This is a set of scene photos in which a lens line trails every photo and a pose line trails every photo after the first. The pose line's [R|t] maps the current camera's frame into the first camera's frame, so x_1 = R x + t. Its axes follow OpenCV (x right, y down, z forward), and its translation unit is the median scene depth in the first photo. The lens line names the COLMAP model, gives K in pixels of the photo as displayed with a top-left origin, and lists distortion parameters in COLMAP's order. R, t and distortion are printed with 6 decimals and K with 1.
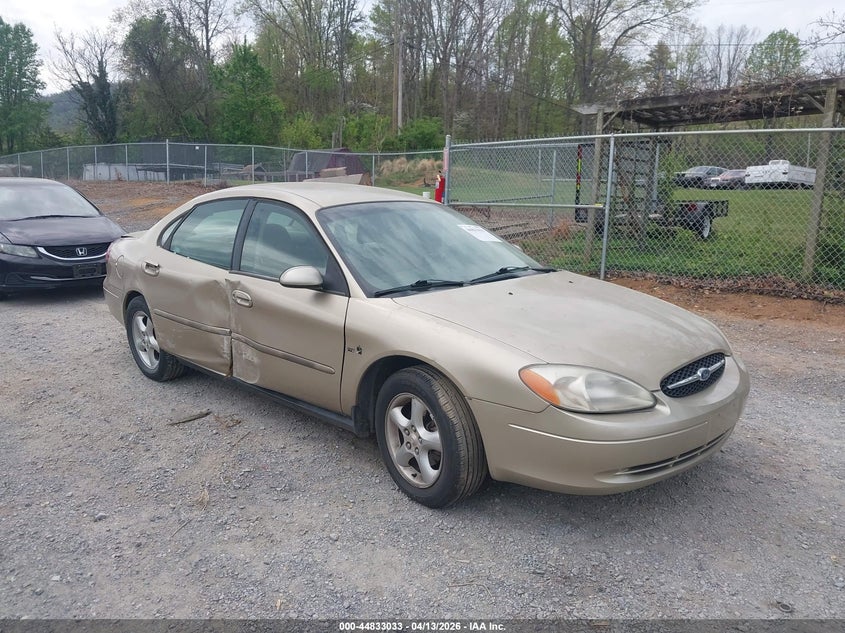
lens RADIAL K [[683.6, 0, 422.5], [0, 683.6, 316.5], [0, 0, 1]] dist [0.044381, -0.076080]
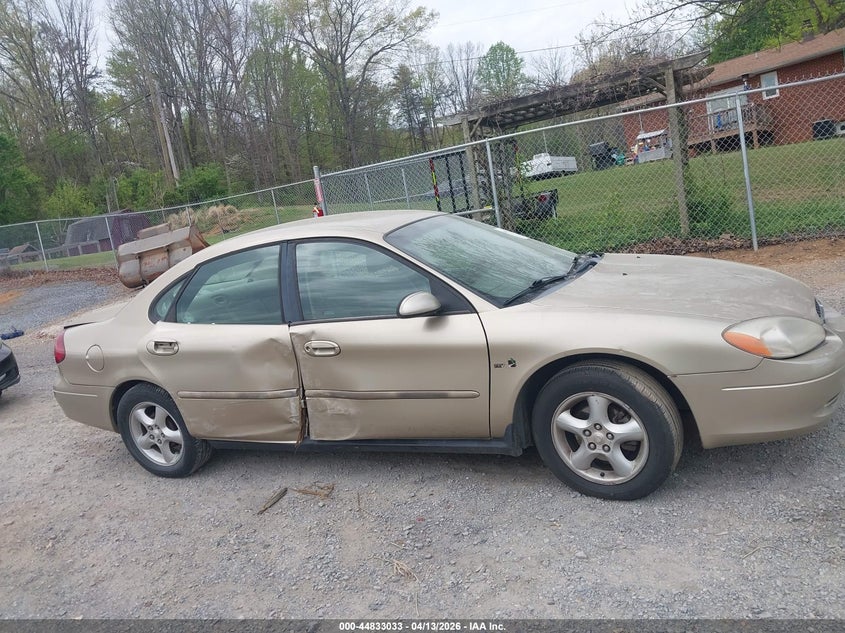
lens RADIAL K [[683.6, 0, 422.5], [0, 683.6, 316.5], [0, 0, 1]] dist [0.044381, -0.076080]
pose [[0.928182, -0.218237, 0.301416, -0.097300], [0.231881, 0.972695, -0.009787, -0.006820], [-0.291050, 0.078977, 0.953443, 0.025883]]
